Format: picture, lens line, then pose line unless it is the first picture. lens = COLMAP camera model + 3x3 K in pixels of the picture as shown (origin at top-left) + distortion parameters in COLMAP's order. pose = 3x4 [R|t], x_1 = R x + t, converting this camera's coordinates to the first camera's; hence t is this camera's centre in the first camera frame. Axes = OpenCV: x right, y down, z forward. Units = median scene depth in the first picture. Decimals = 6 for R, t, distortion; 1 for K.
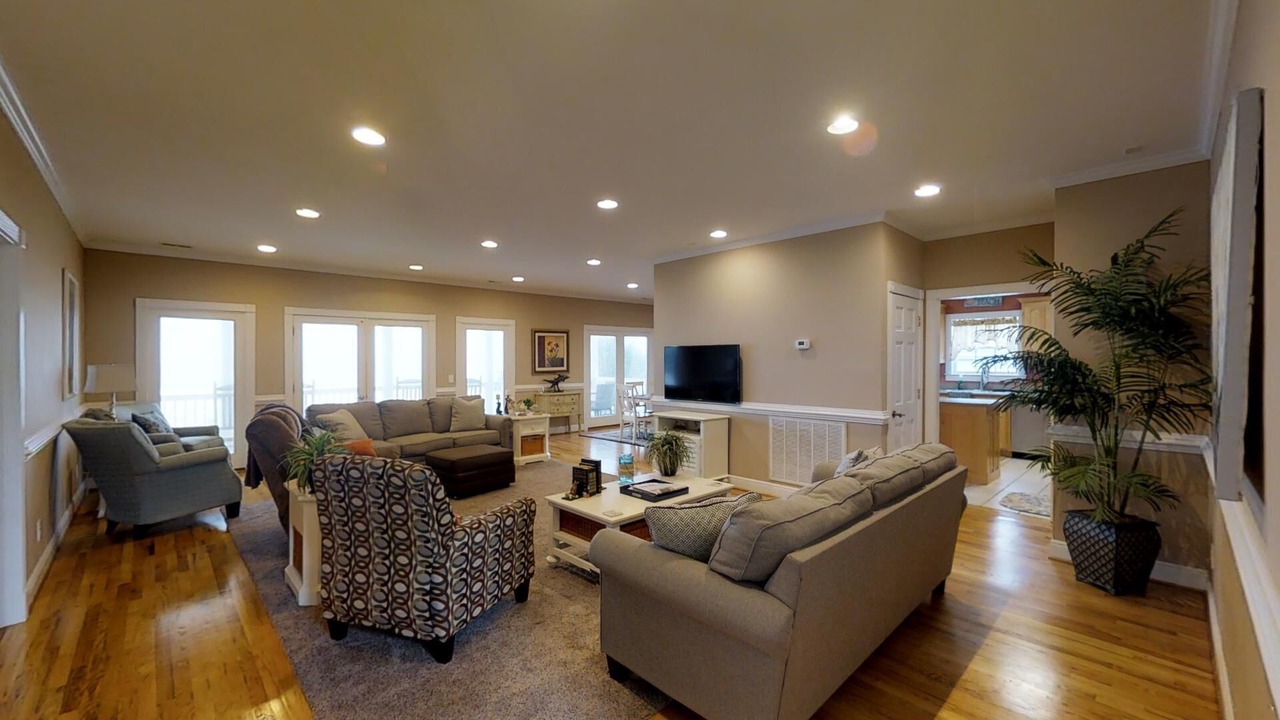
lens RADIAL K [[509.4, 0, 638.8], [0, 509.4, 357.0], [0, 0, 1]] dist [0.001825, 0.000043]
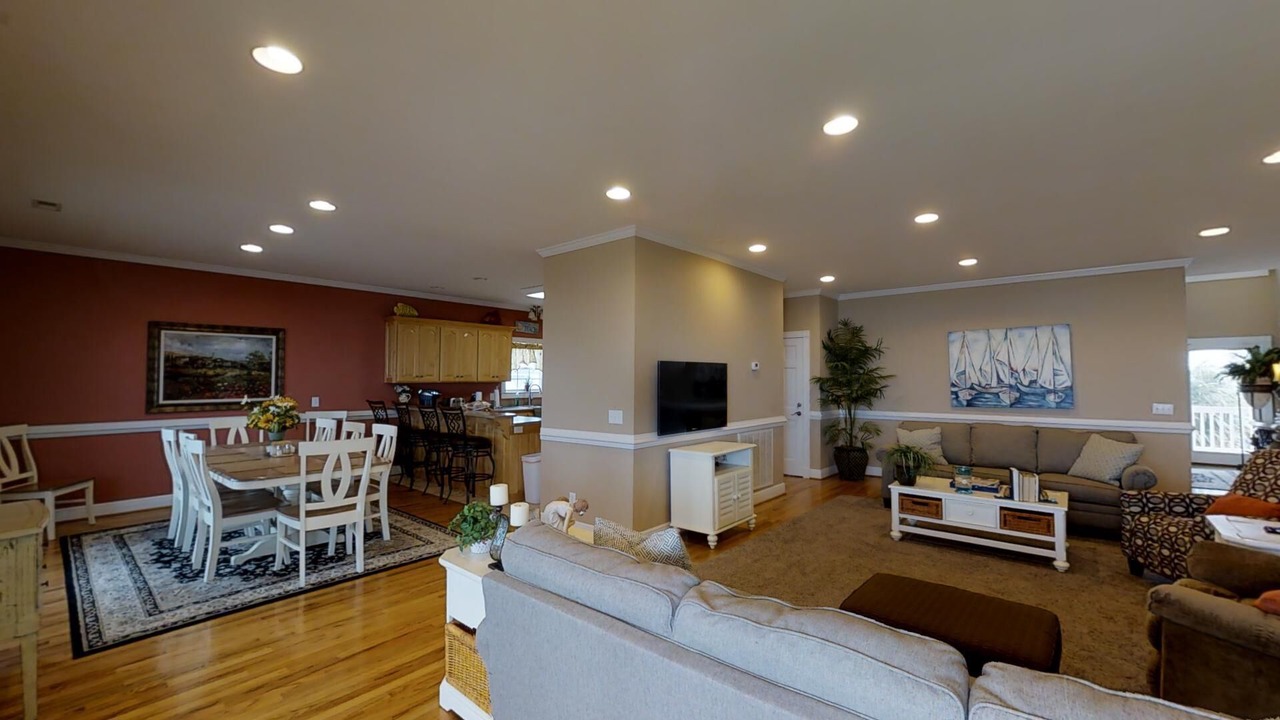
lens RADIAL K [[509.4, 0, 638.9], [0, 509.4, 364.5], [0, 0, 1]] dist [0.001825, 0.000043]
pose [[-0.104199, 0.028325, 0.994153, -0.523918], [-0.001768, 0.999588, -0.028665, 0.006388], [-0.994555, -0.004744, -0.104106, 0.858228]]
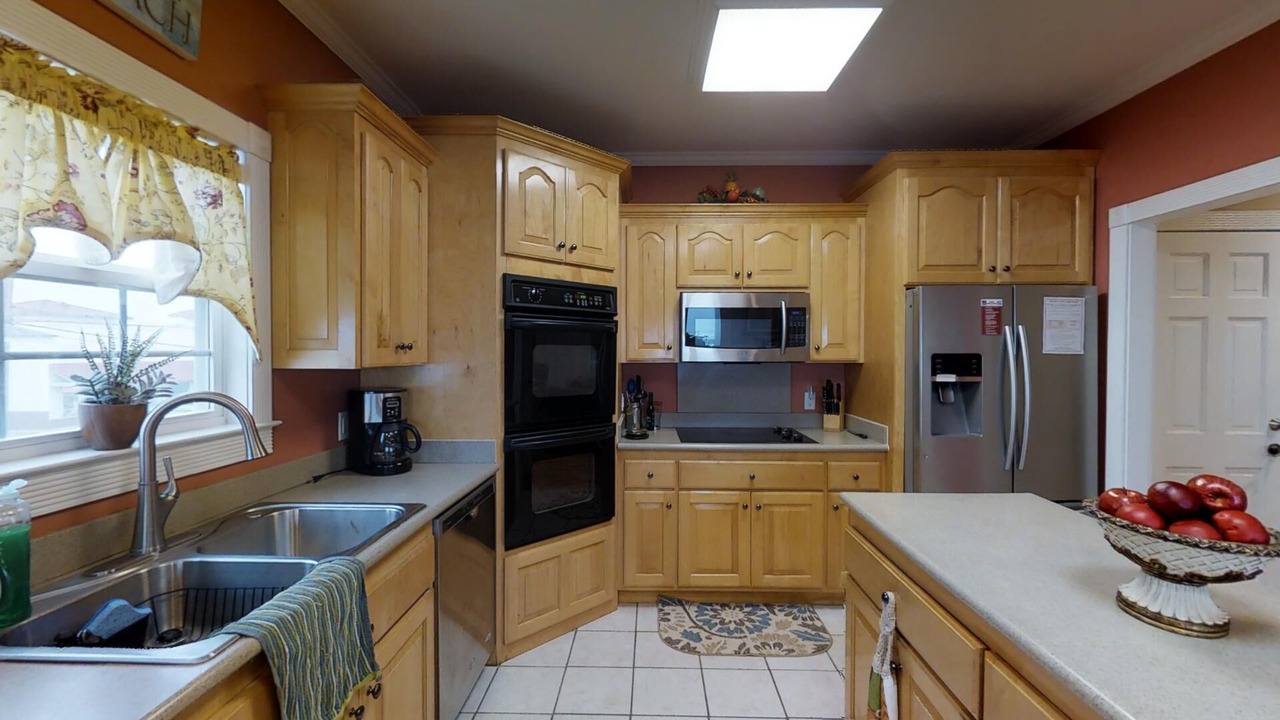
lens RADIAL K [[509.4, 0, 642.8], [0, 509.4, 358.9], [0, 0, 1]] dist [0.001825, 0.000043]
pose [[-0.706182, -0.010063, 0.707959, 0.449588], [0.003352, 0.999840, 0.017555, 0.005467], [-0.708023, 0.014770, -0.706035, 0.987645]]
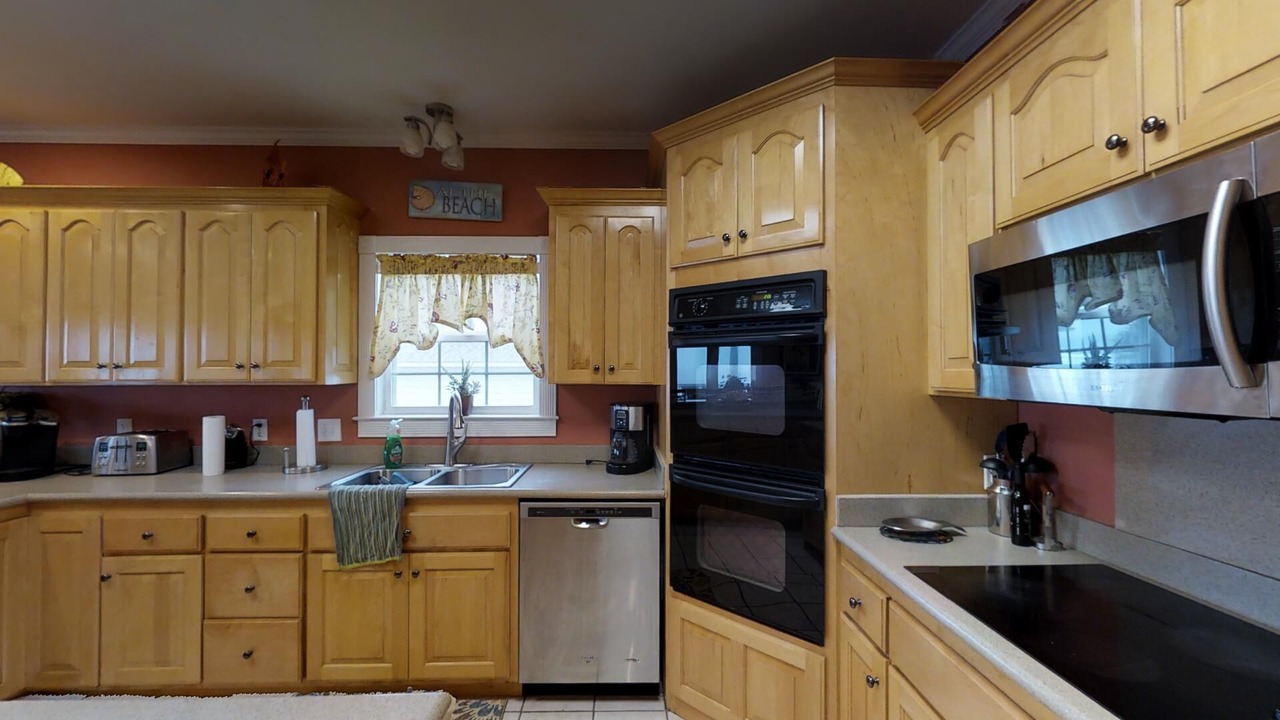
lens RADIAL K [[509.4, 0, 637.6], [0, 509.4, 364.5], [0, 0, 1]] dist [0.001825, 0.000043]
pose [[0.665508, 0.008637, 0.746341, 0.496030], [0.004193, 0.999874, -0.015310, 0.005709], [-0.746379, 0.013319, 0.665388, 0.673541]]
